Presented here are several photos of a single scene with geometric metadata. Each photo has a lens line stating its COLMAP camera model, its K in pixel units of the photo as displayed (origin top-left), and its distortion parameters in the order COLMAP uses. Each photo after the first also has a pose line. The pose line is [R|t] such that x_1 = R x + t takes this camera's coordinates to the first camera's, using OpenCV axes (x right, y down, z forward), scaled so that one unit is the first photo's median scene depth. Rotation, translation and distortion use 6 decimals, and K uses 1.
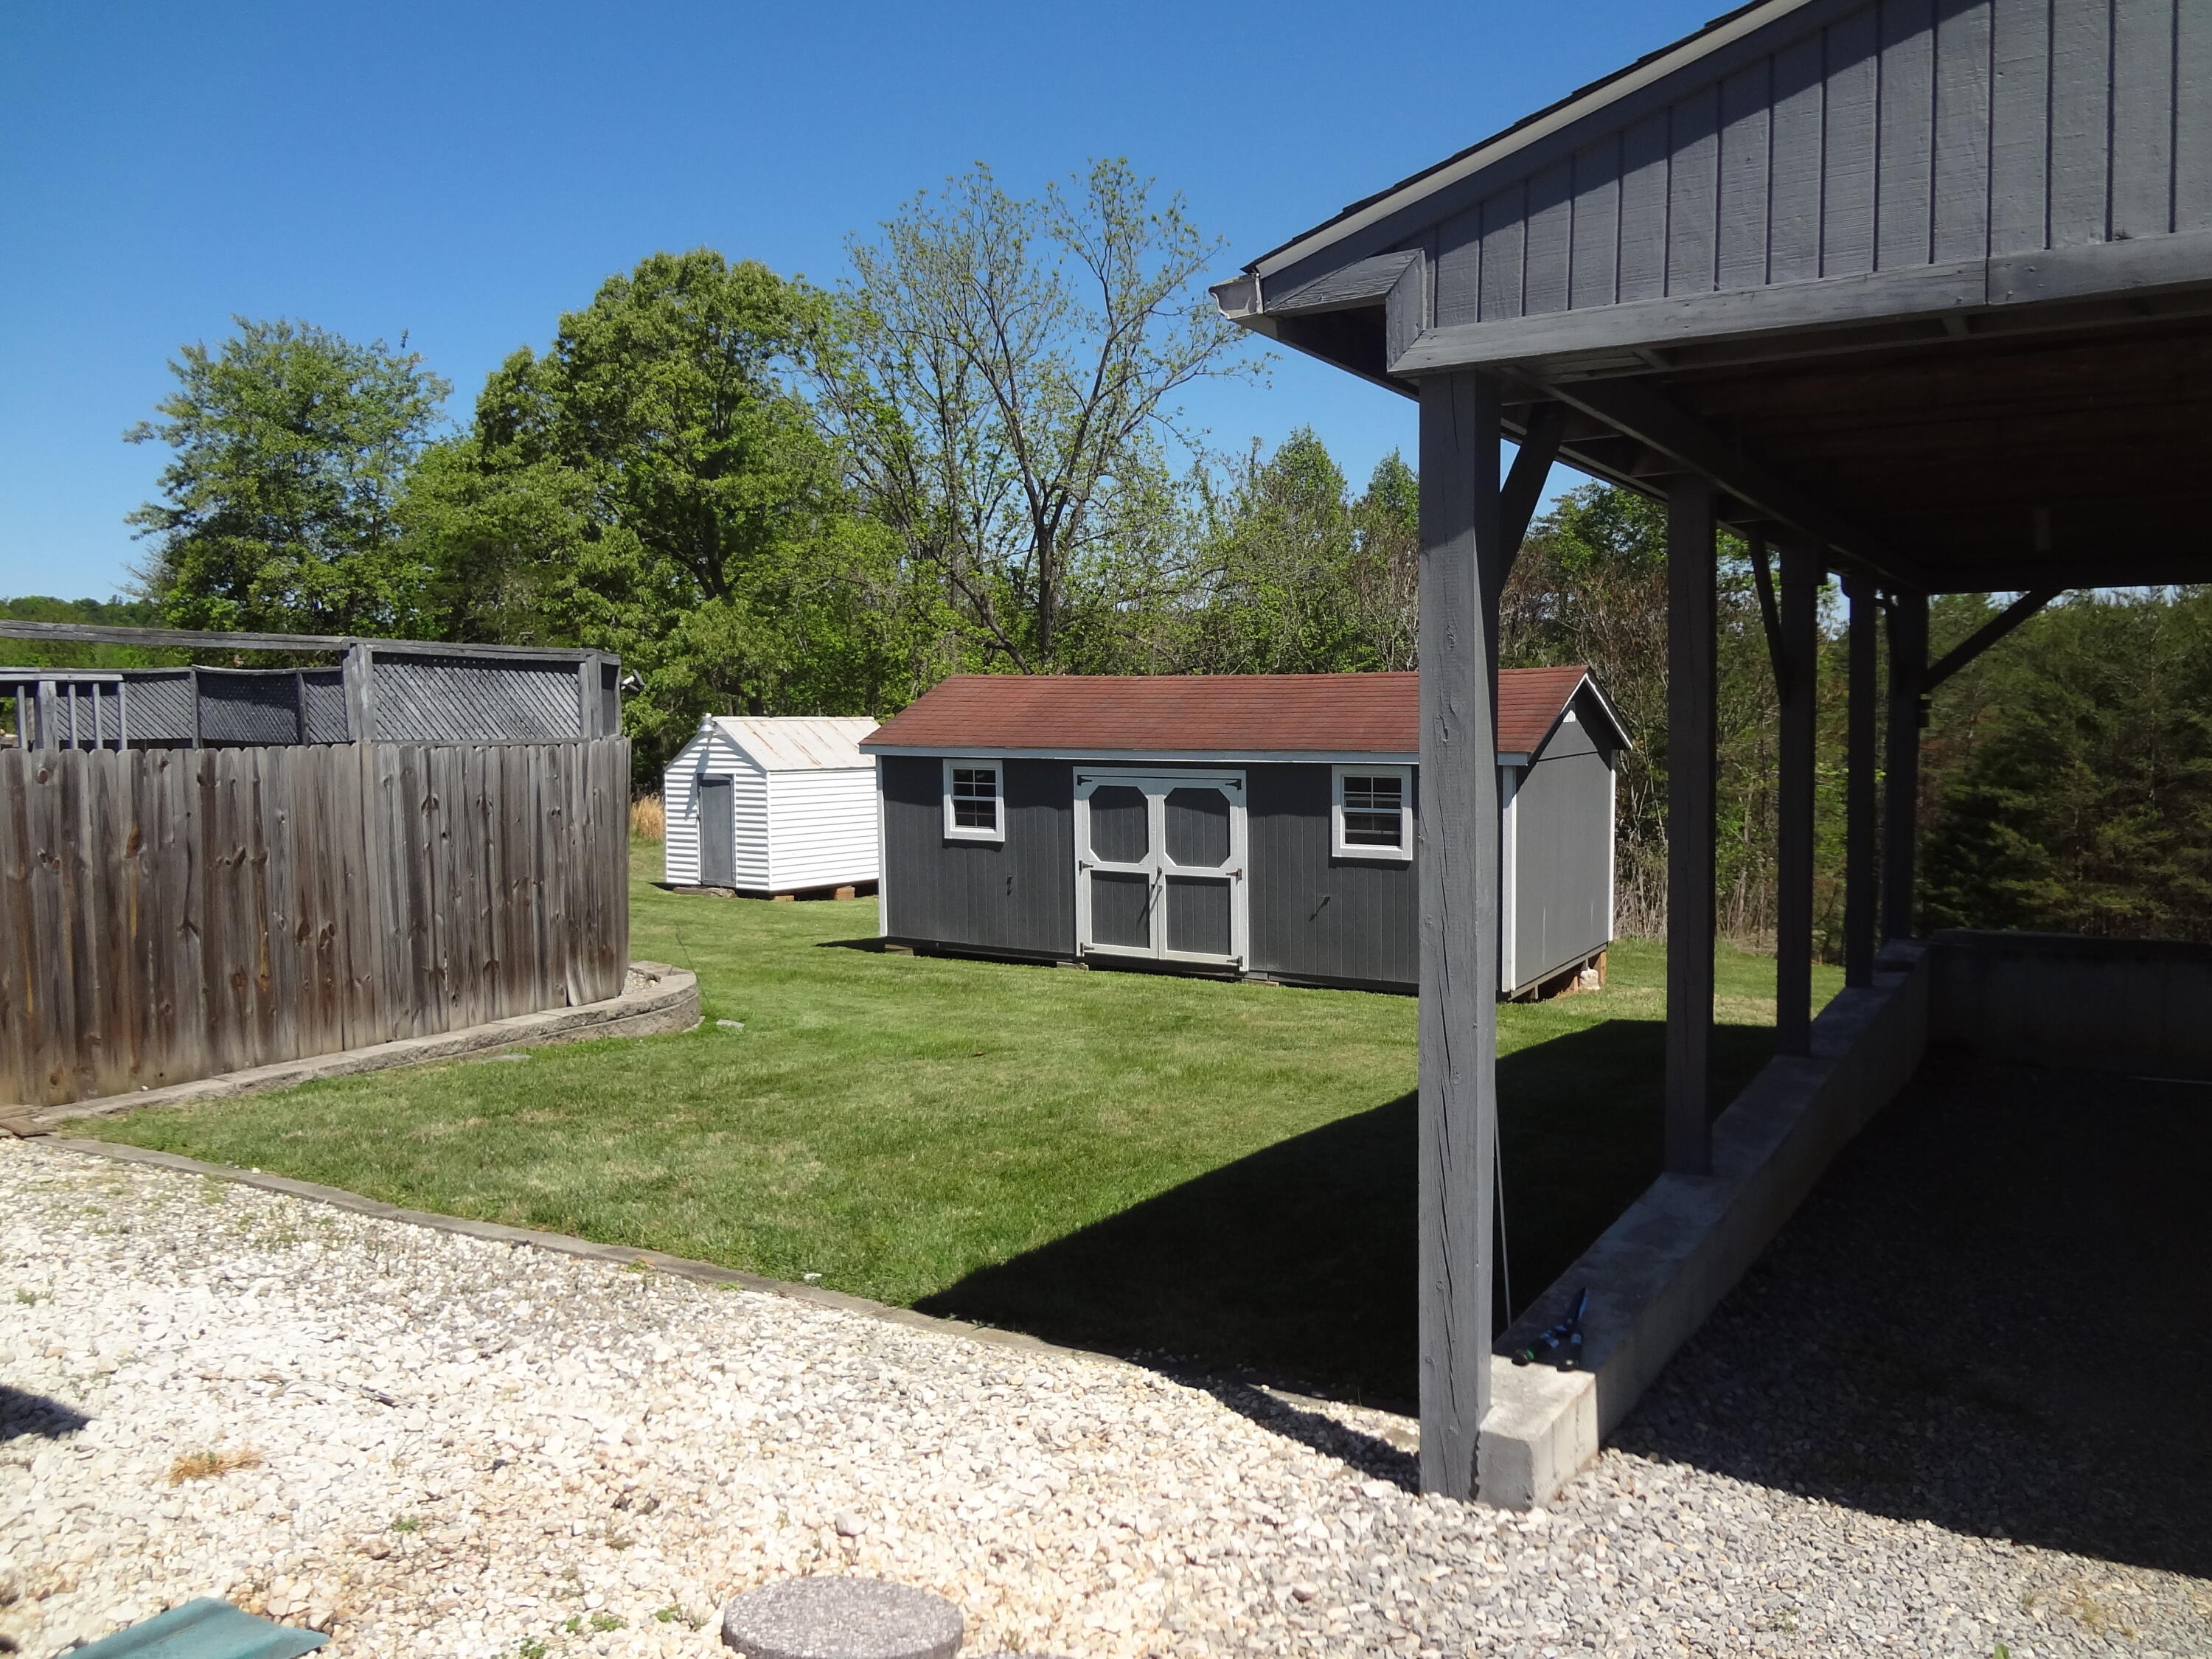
lens RADIAL K [[1620.4, 0, 1100.0], [0, 1620.4, 839.6], [0, 0, 1]] dist [-0.049647, -0.004325]
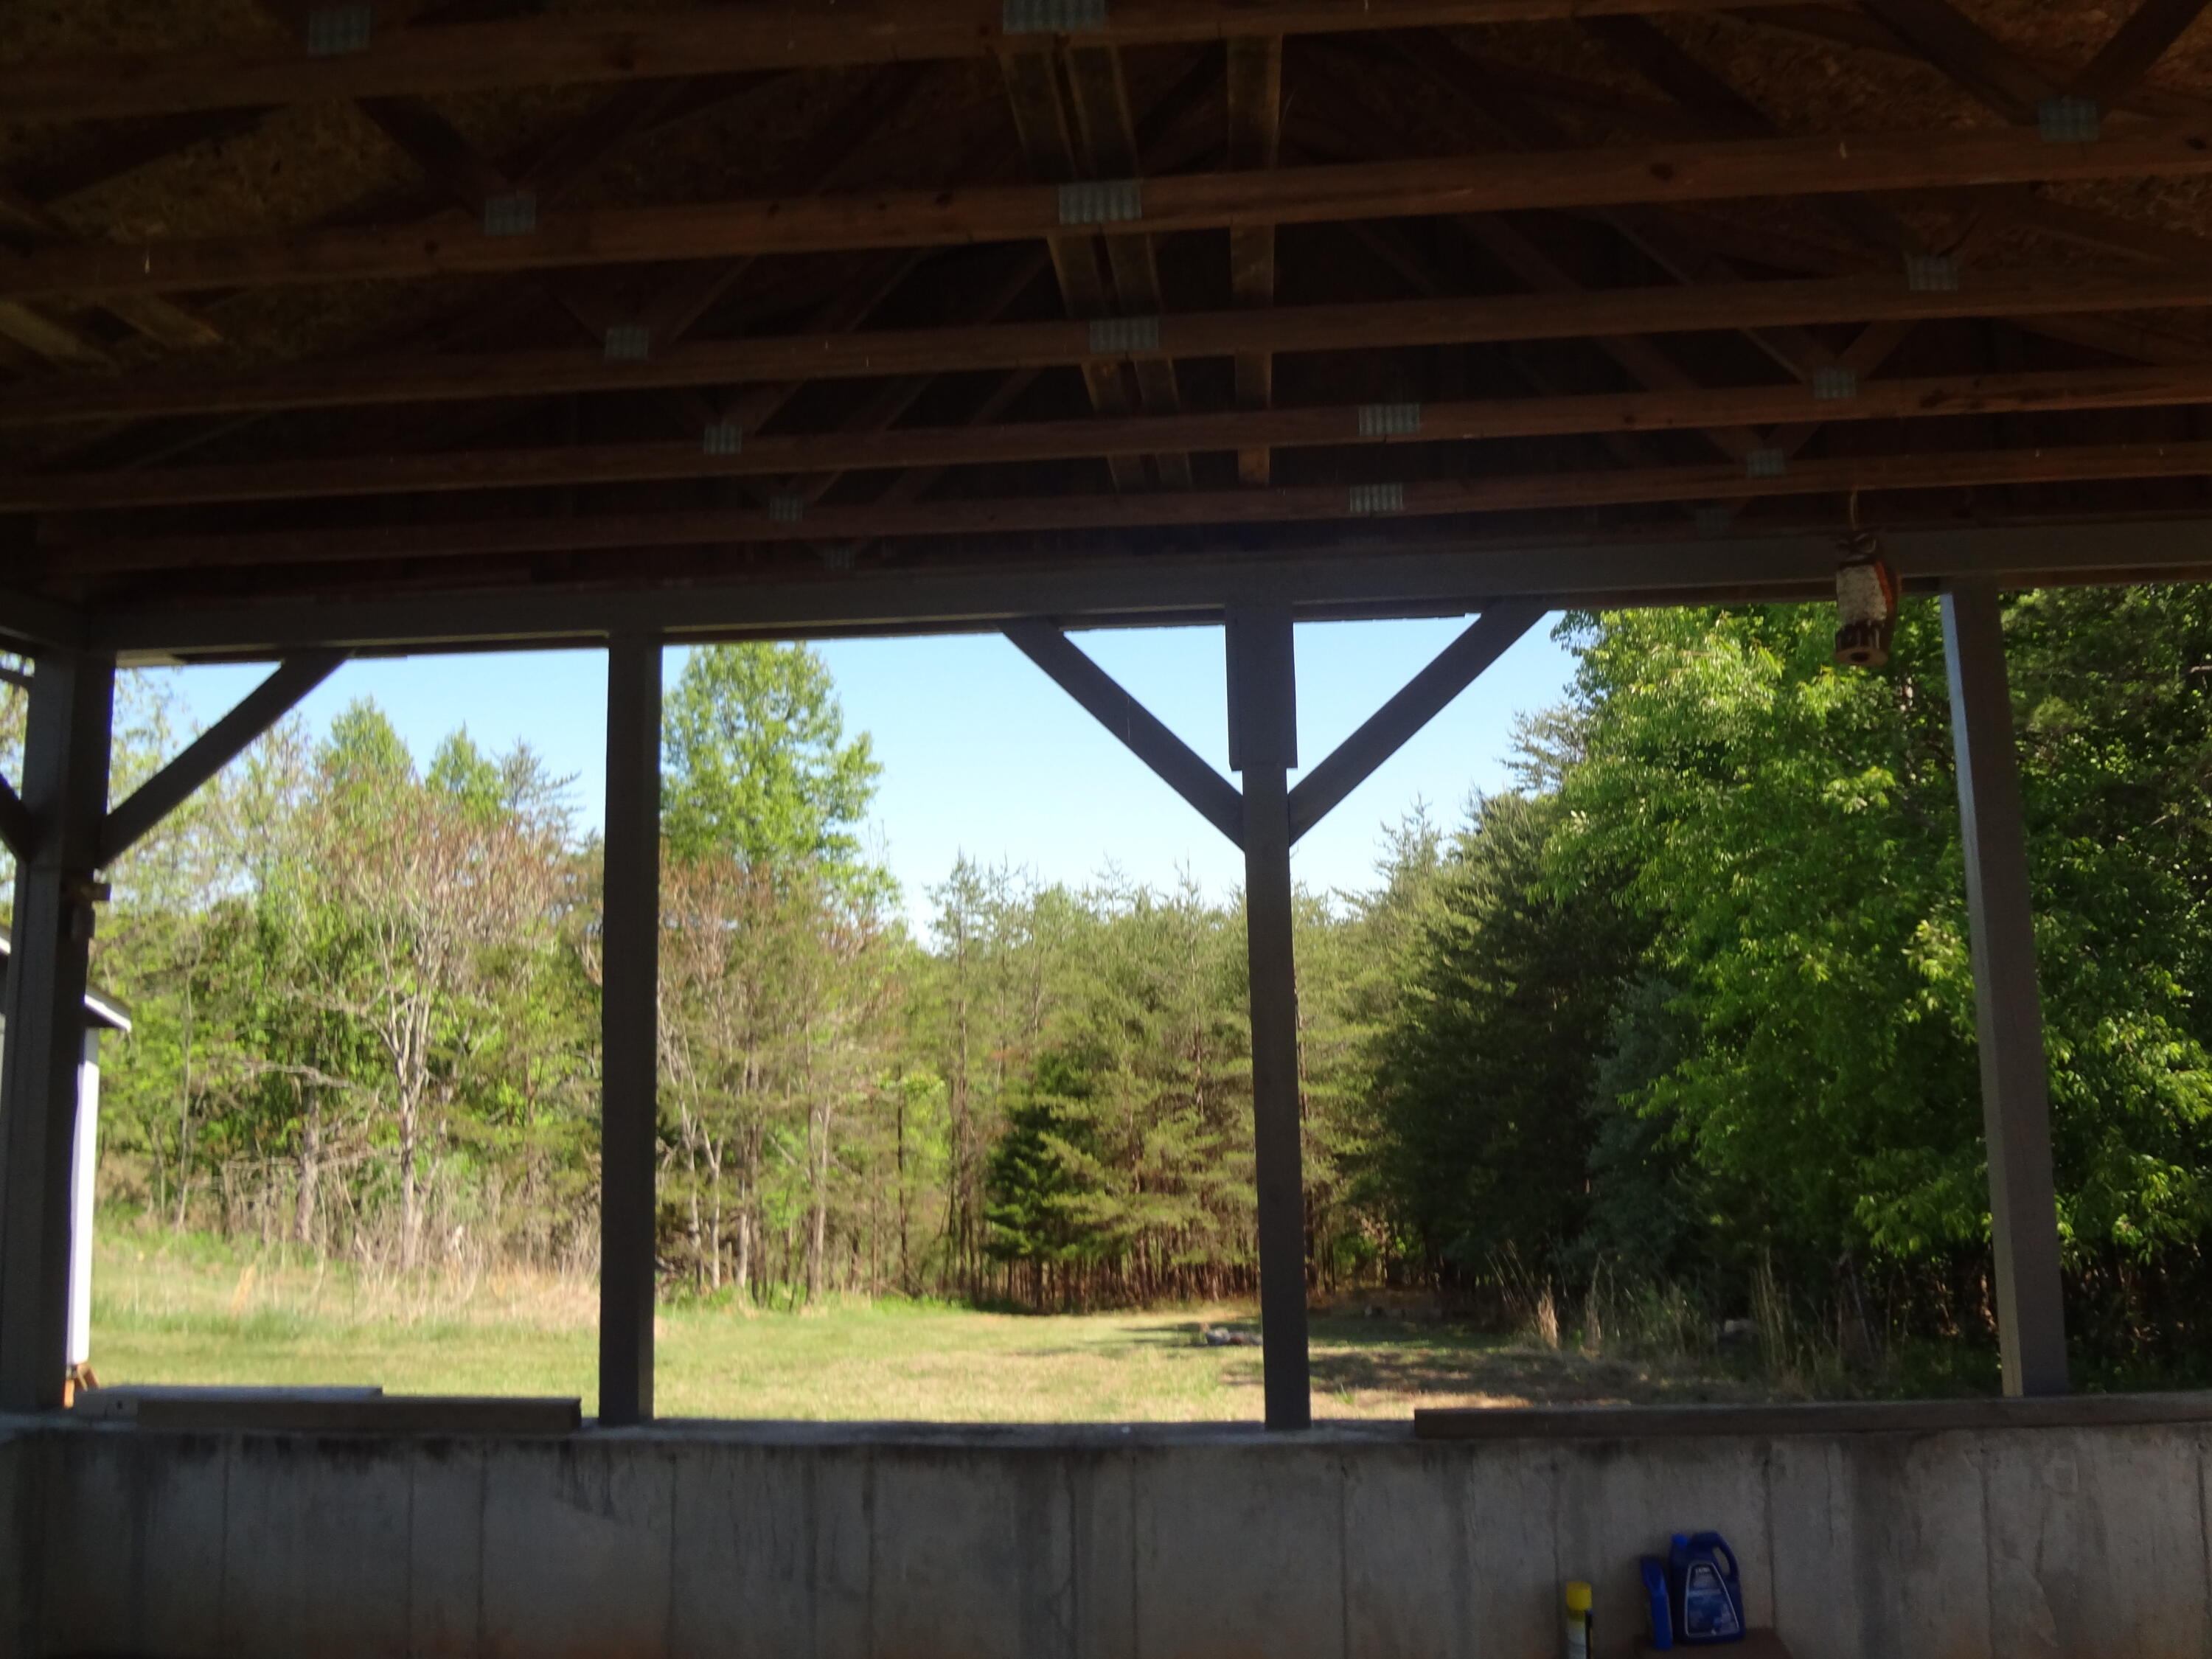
lens RADIAL K [[1620.4, 0, 1100.0], [0, 1620.4, 839.6], [0, 0, 1]] dist [-0.049647, -0.004325]
pose [[0.893678, 0.049121, 0.446013, 0.377056], [0.040051, 0.981290, -0.188324, -0.000110], [-0.446918, 0.186164, 0.874990, 0.301073]]
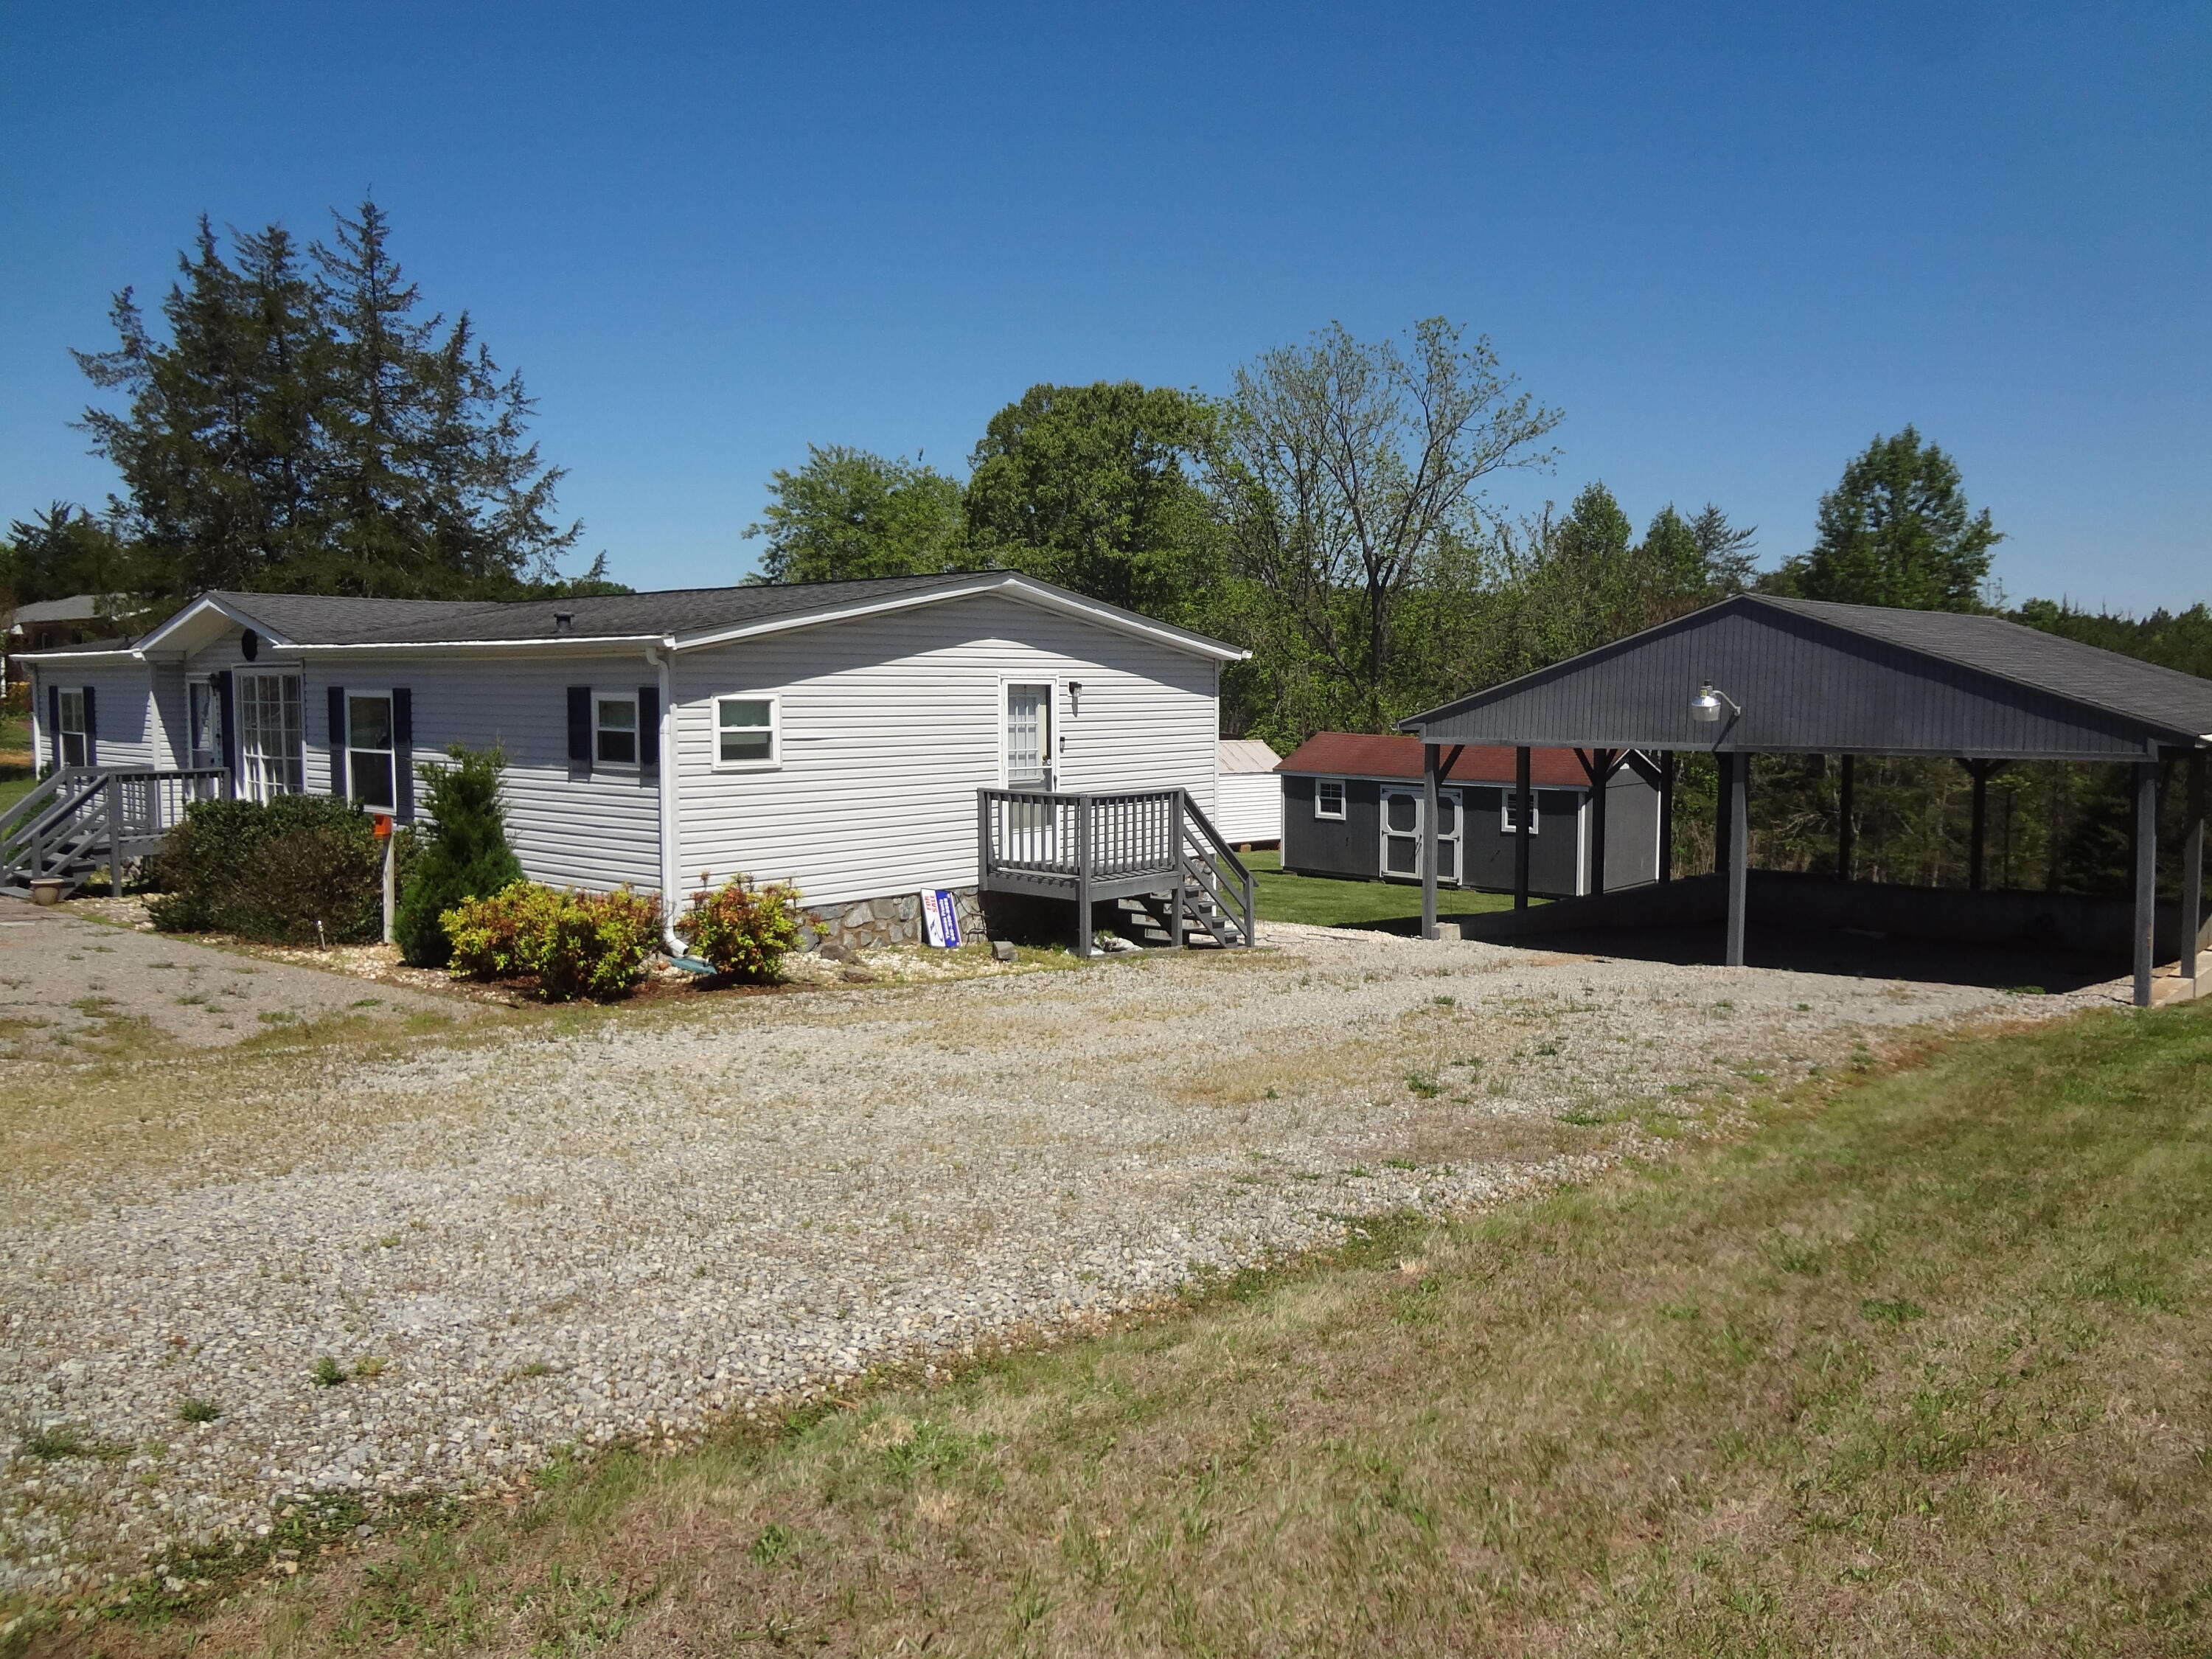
lens RADIAL K [[1611.3, 0, 1002.2], [0, 1611.3, 855.3], [0, 0, 1]] dist [-0.096412, 0.002377]
pose [[0.965097, 0.030875, -0.260067, 0.048673], [-0.023907, 0.999266, 0.029916, -0.004259], [0.260800, -0.022654, 0.965127, -1.022650]]
